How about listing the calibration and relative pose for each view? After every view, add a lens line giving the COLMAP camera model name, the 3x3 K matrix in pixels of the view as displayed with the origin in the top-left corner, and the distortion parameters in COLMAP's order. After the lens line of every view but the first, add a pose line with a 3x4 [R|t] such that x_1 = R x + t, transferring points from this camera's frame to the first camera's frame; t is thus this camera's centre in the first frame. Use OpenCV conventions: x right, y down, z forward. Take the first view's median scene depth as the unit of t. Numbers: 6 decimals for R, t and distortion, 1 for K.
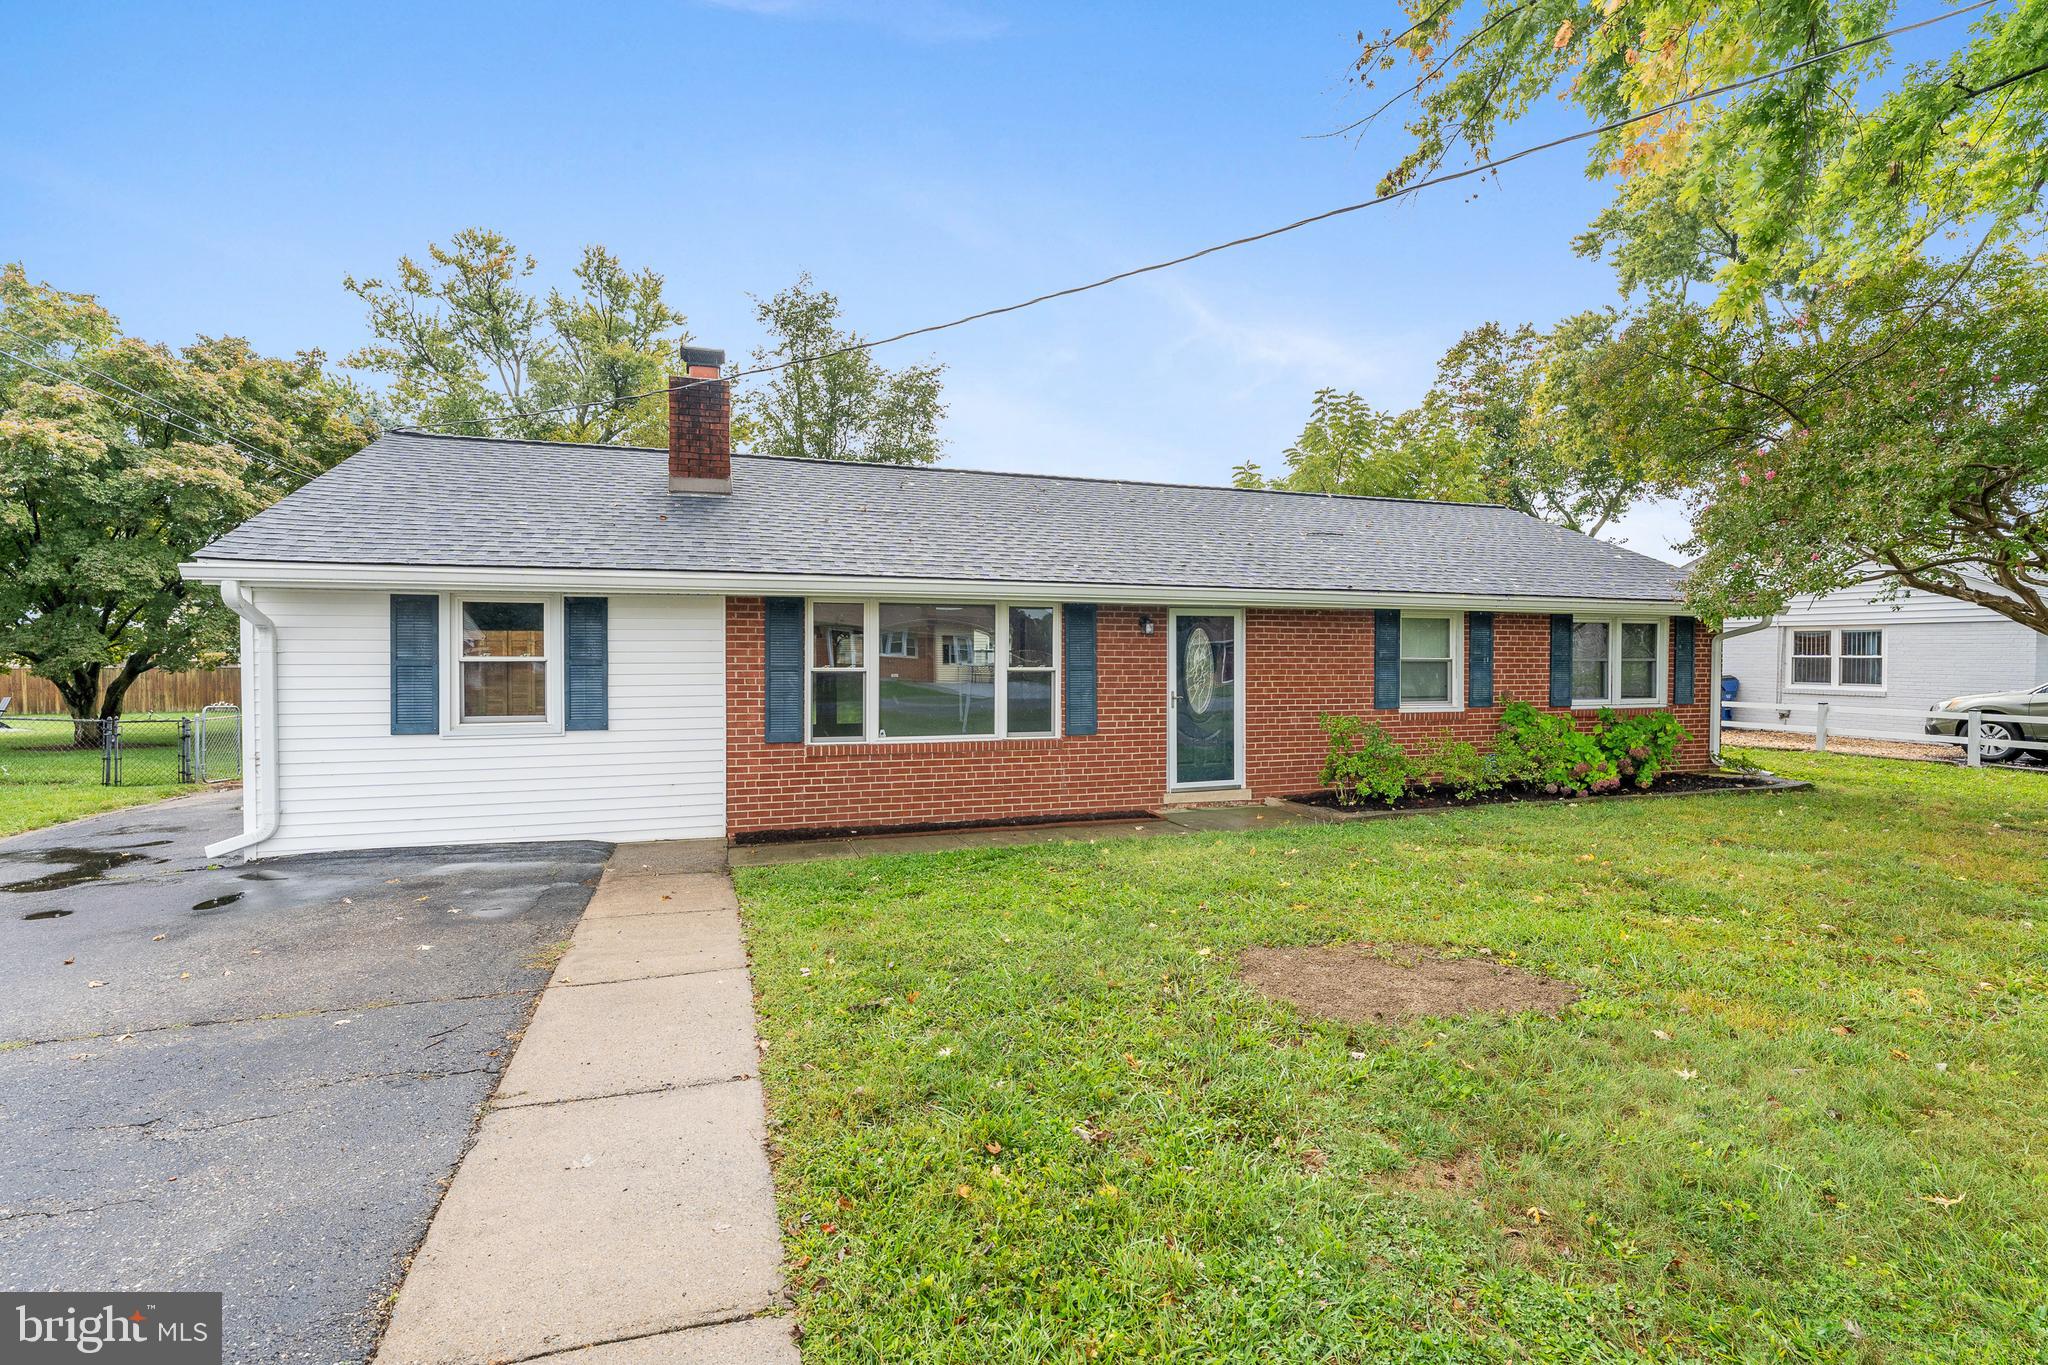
lens RADIAL K [[964.3, 0, 1079.6], [0, 964.3, 674.1], [0, 0, 1]] dist [-0.002915, 0.000275]
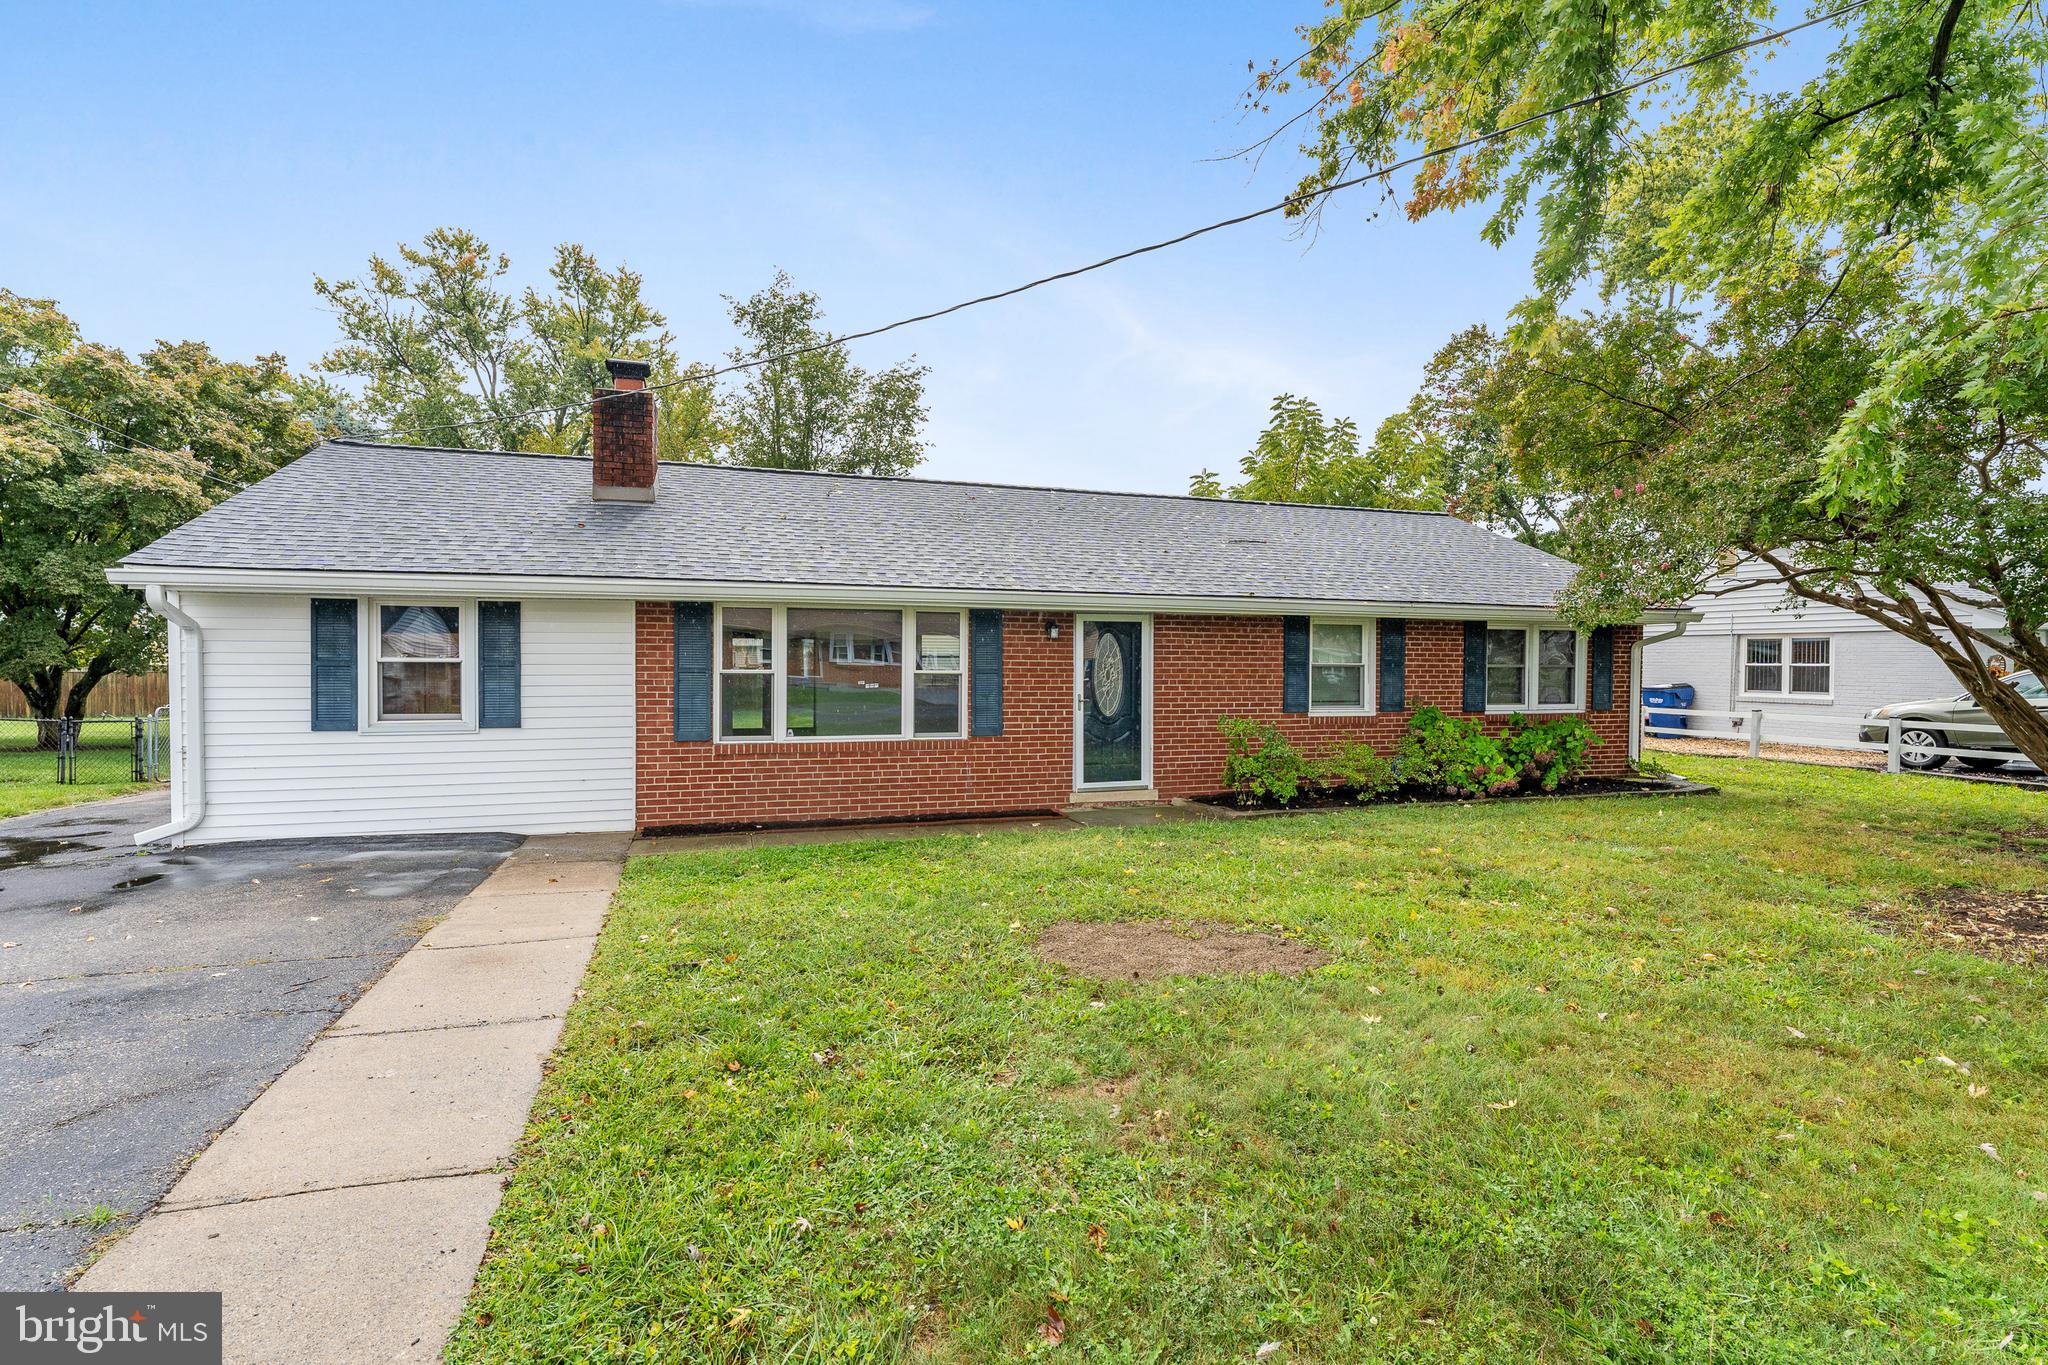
lens RADIAL K [[993.6, 0, 1078.0], [0, 993.6, 686.2], [0, 0, 1]] dist [-0.003393, -0.000289]
pose [[0.999979, 0.003265, -0.005553, 0.096642], [-0.003246, 0.999989, 0.003447, 0.005303], [0.005564, -0.003429, 0.999979, -0.062081]]
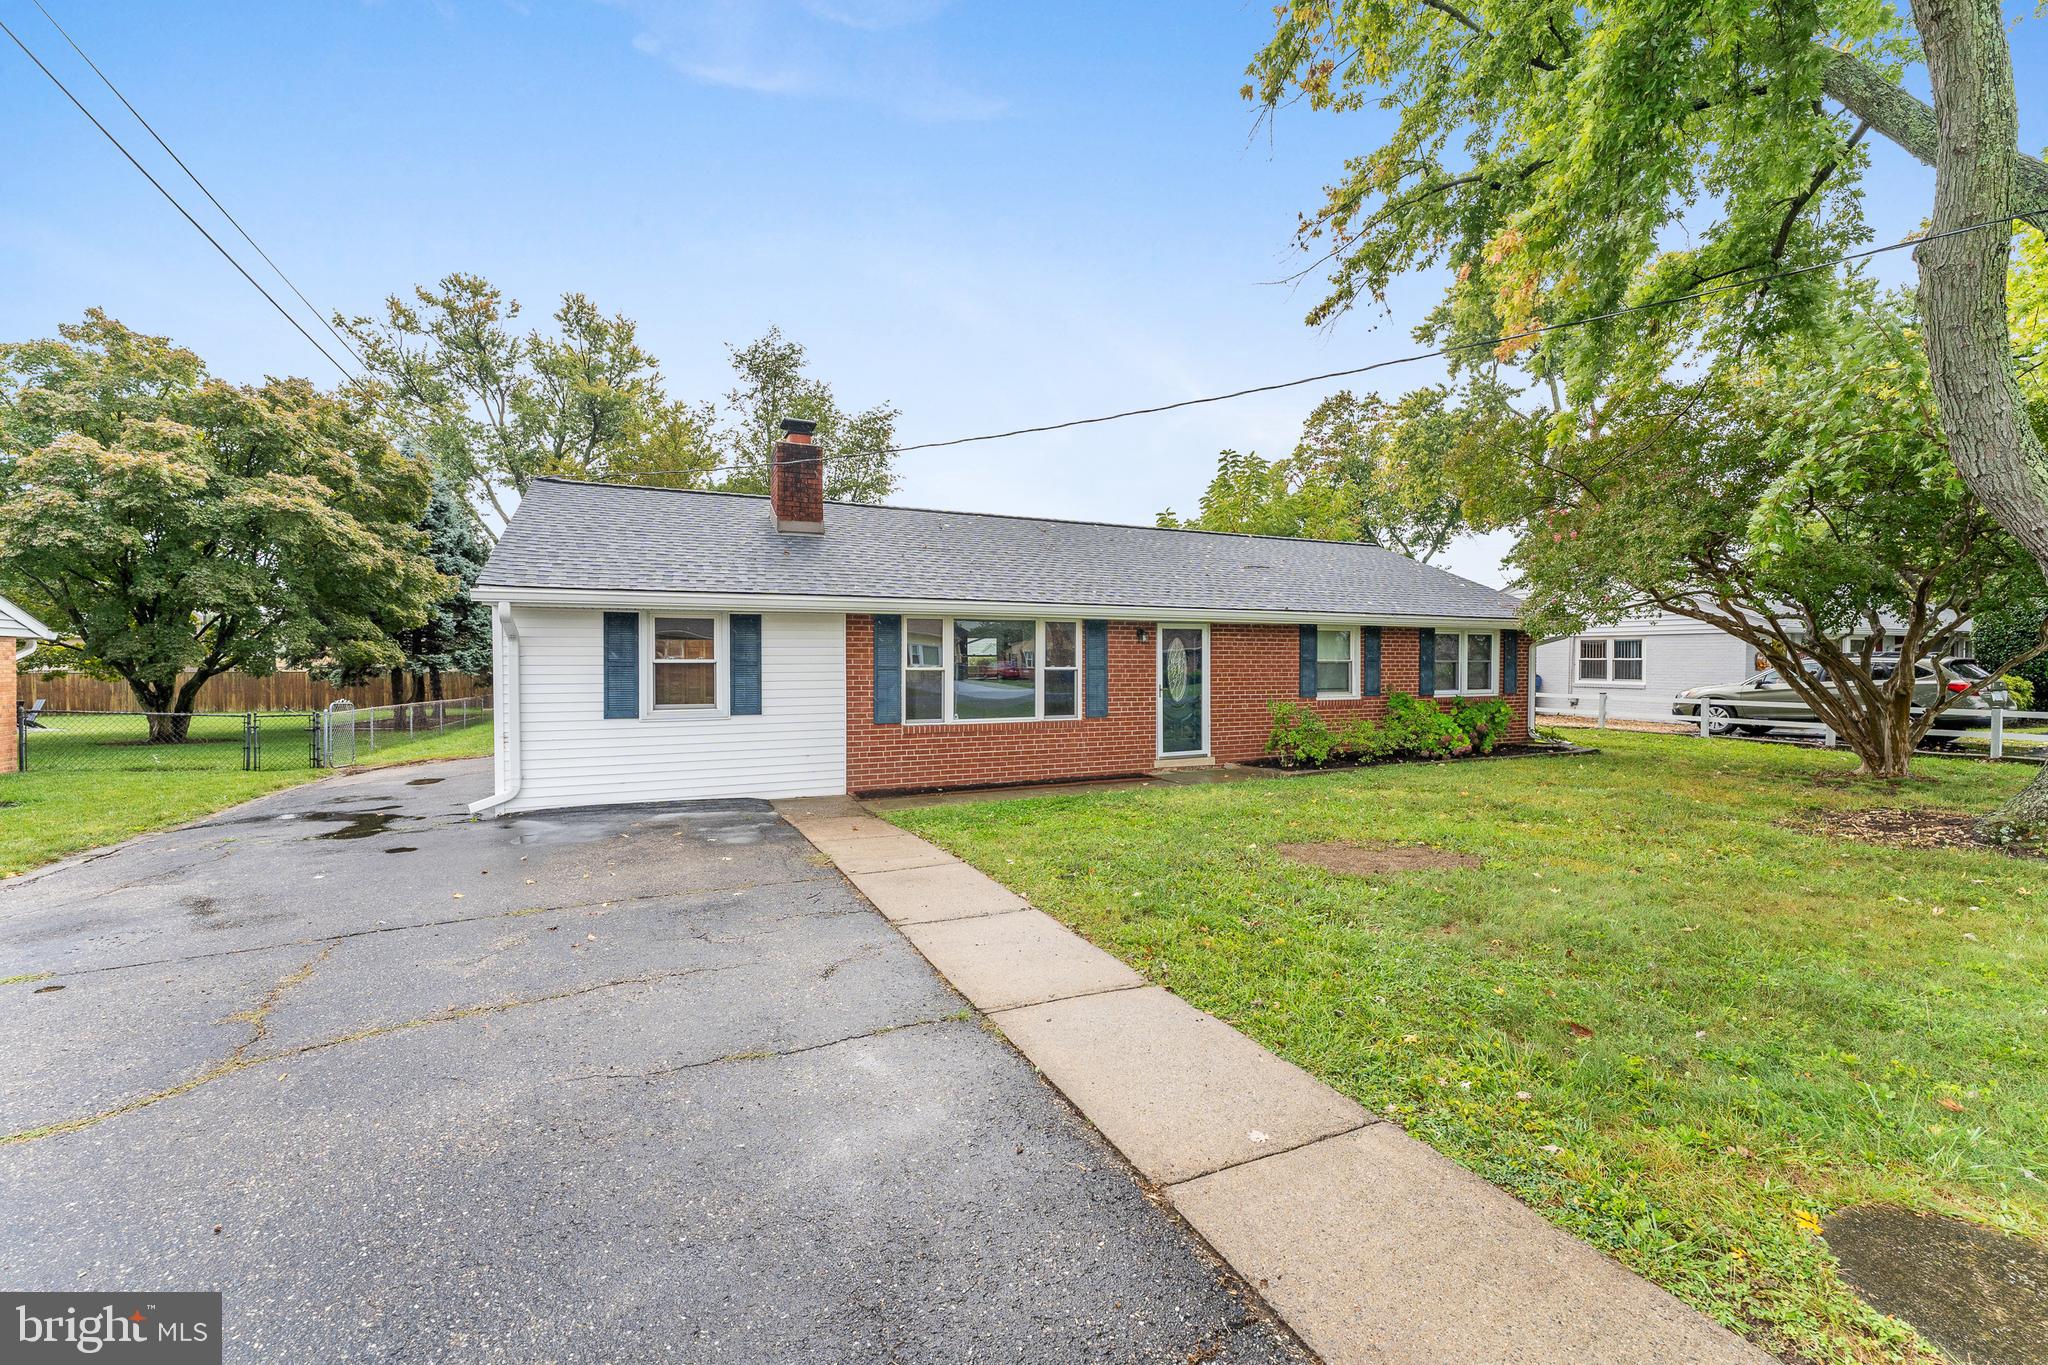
lens RADIAL K [[842.3, 0, 1075.0], [0, 842.3, 677.2], [0, 0, 1]] dist [0.002047, 0.000000]
pose [[0.994282, -0.003584, 0.106726, -0.141766], [0.003492, 0.999993, 0.001047, 0.005324], [-0.106729, -0.000668, 0.994288, -0.154408]]
